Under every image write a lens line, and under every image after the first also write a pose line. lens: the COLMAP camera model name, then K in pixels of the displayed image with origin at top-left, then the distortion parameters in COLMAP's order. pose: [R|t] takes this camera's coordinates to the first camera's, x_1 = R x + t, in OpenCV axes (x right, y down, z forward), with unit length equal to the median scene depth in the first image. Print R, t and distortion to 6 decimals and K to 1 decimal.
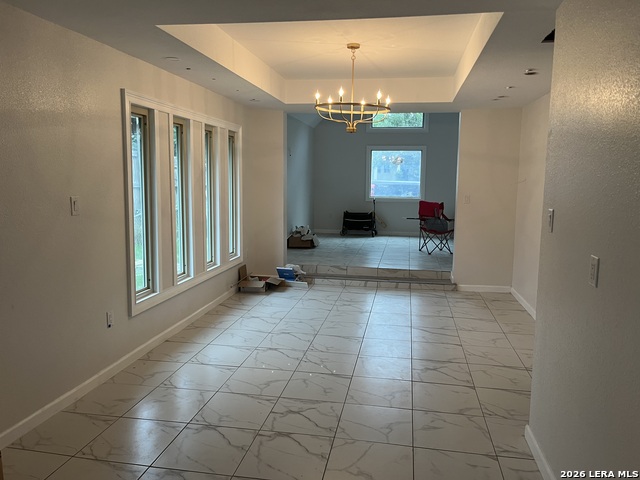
lens RADIAL K [[487.4, 0, 320.0], [0, 487.4, 240.0], [0, 0, 1]] dist [-0.000615, -0.000259]
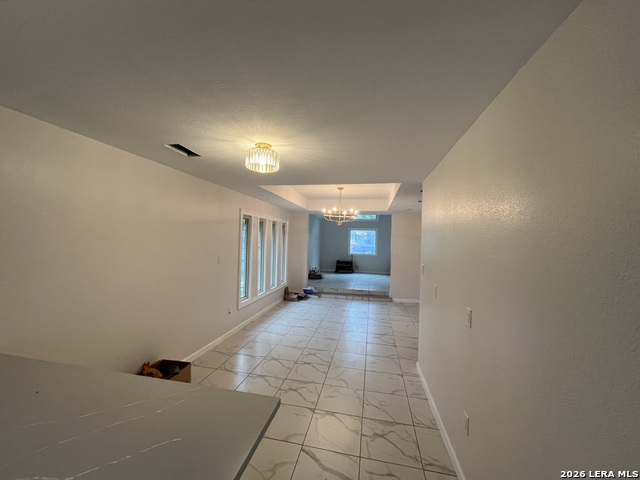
lens RADIAL K [[258.8, 0, 316.4], [0, 258.8, 241.3], [0, 0, 1]] dist [-0.000162, 0.000048]
pose [[0.999418, 0.011784, -0.032020, -0.000575], [-0.015742, 0.991865, -0.126318, -0.003685], [0.030271, 0.126748, 0.991473, -0.128606]]
